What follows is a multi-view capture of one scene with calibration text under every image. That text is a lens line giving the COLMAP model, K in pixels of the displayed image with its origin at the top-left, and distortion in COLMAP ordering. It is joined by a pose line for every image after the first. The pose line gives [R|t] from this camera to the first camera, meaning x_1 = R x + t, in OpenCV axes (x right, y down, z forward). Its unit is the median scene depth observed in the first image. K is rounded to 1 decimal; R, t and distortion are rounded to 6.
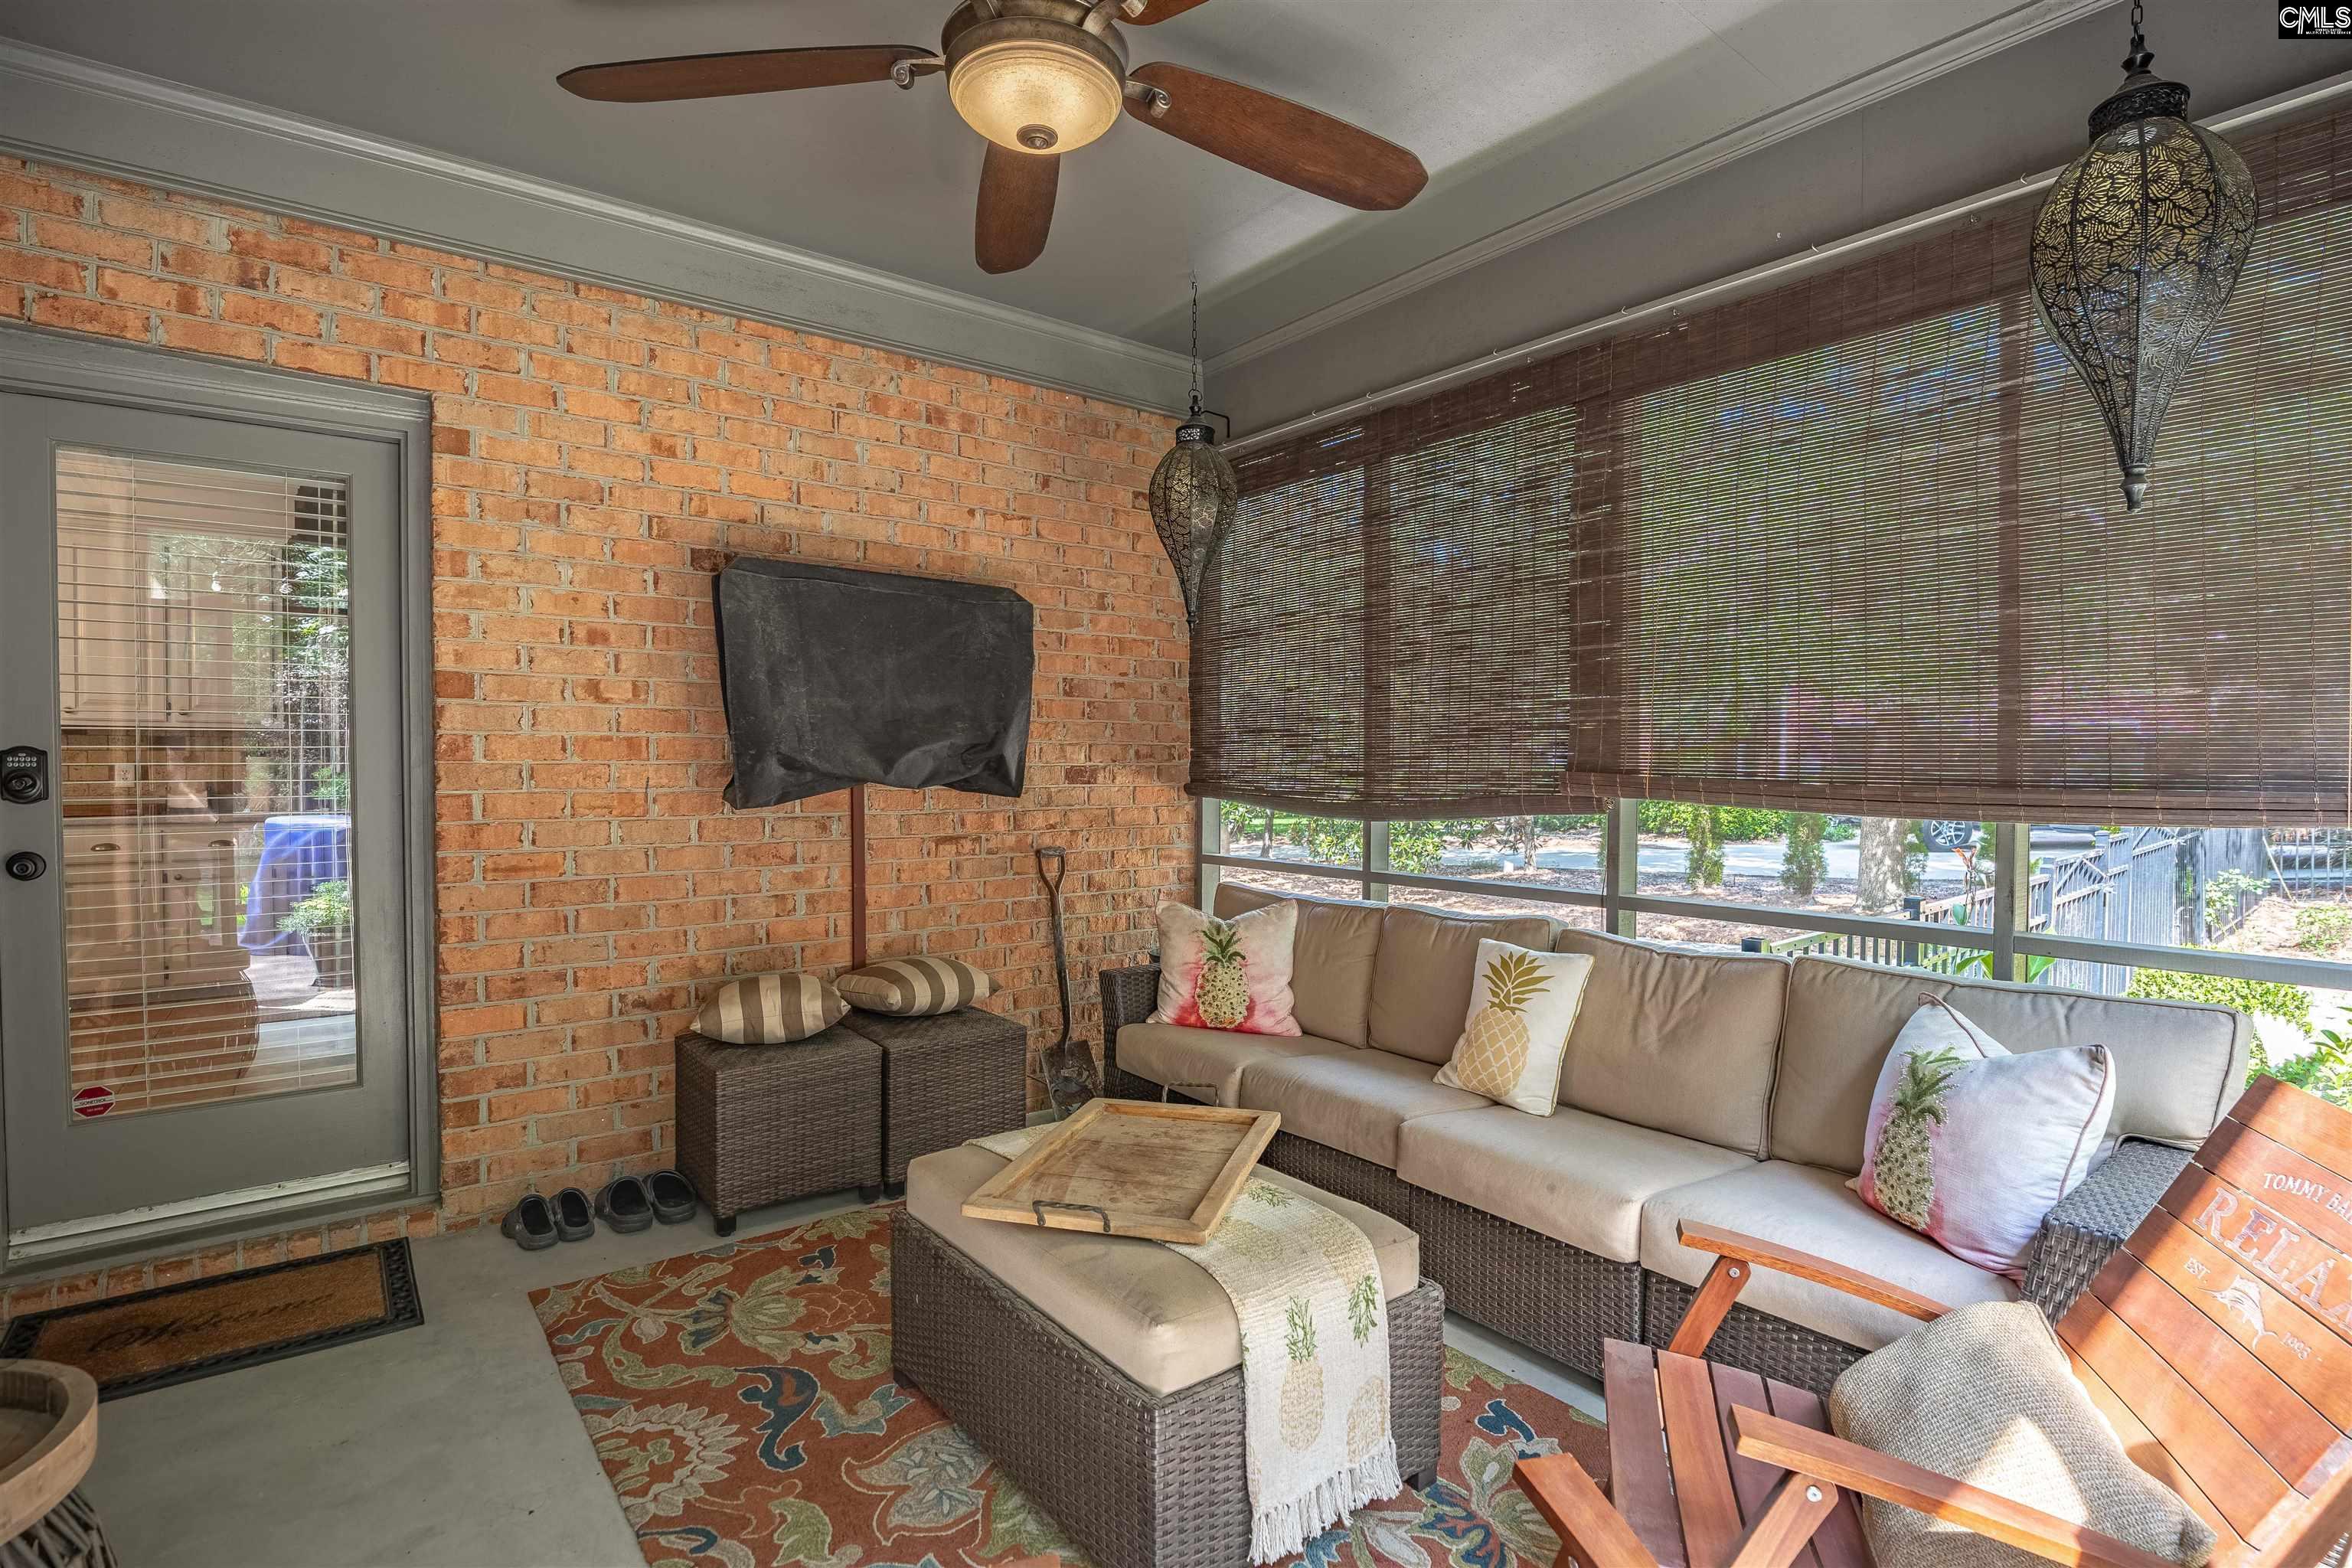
lens RADIAL K [[1127.4, 0, 1176.0], [0, 1127.4, 784.0], [0, 0, 1]] dist [-0.000475, 0.000237]
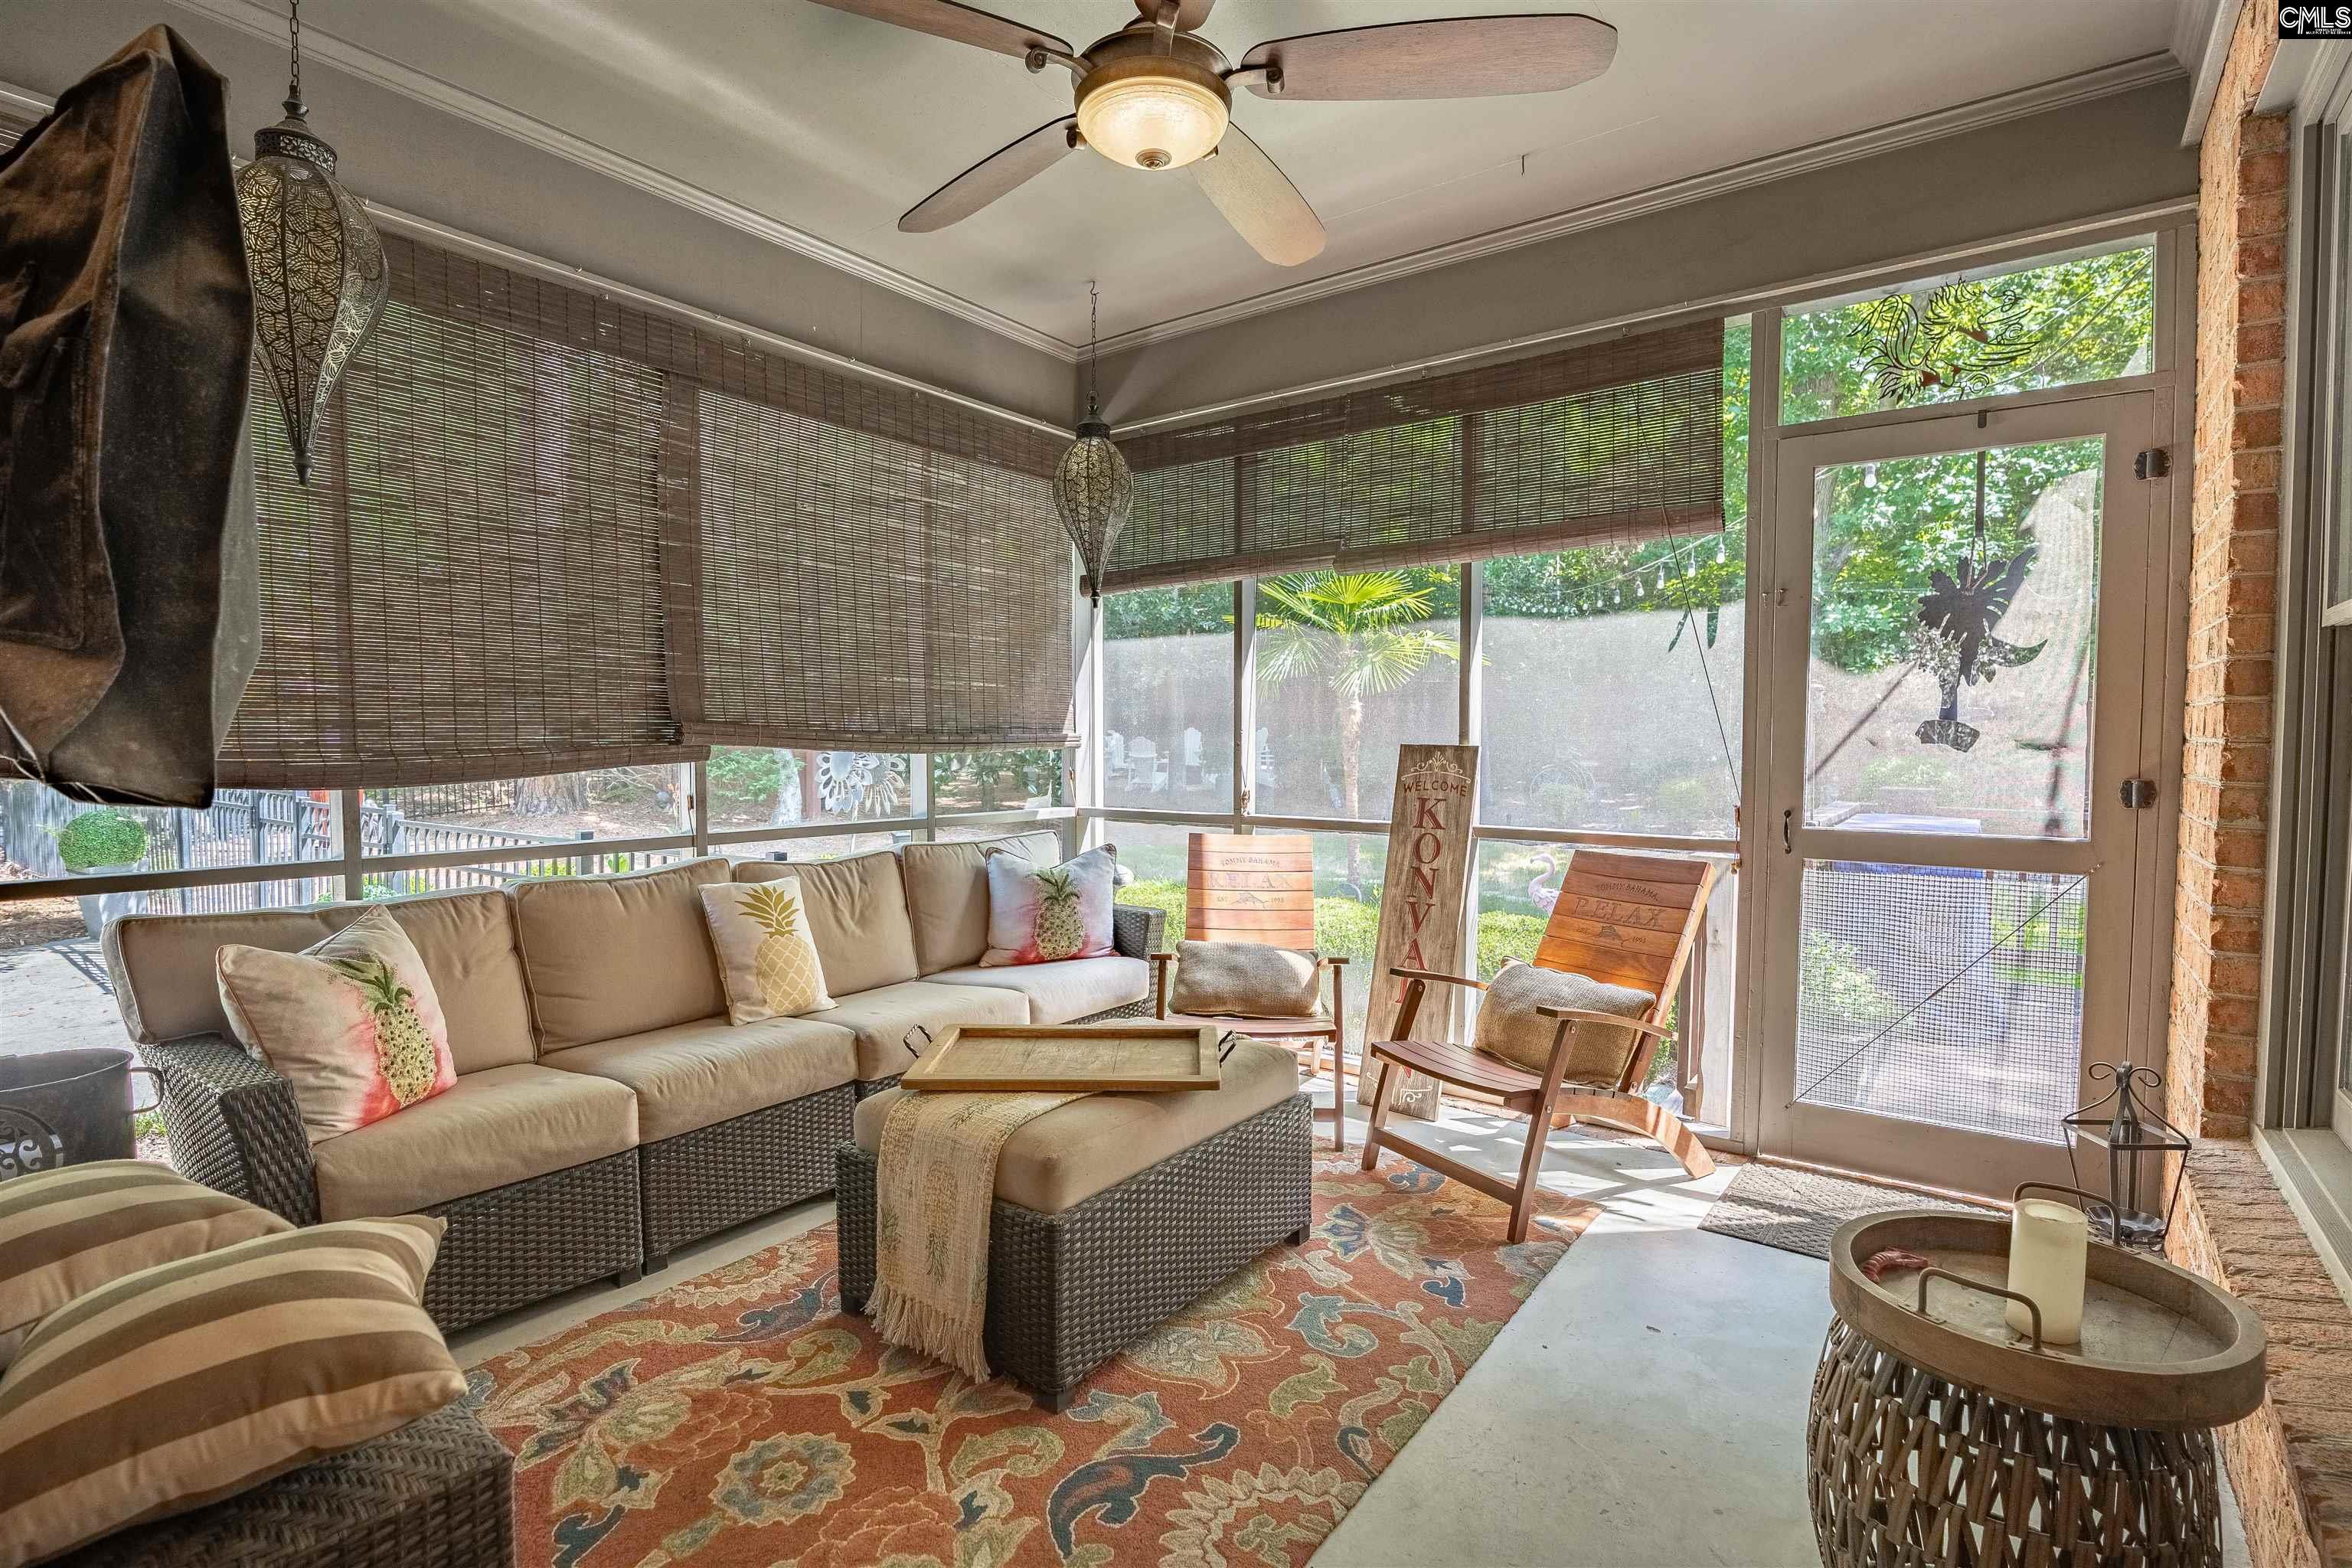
lens RADIAL K [[1127.4, 0, 1176.0], [0, 1127.4, 784.0], [0, 0, 1]] dist [-0.000475, 0.000237]
pose [[-0.255632, -0.043077, 0.965814, -0.848426], [0.012003, 0.998788, 0.047724, 0.001780], [-0.966700, 0.023792, -0.254805, 0.872427]]
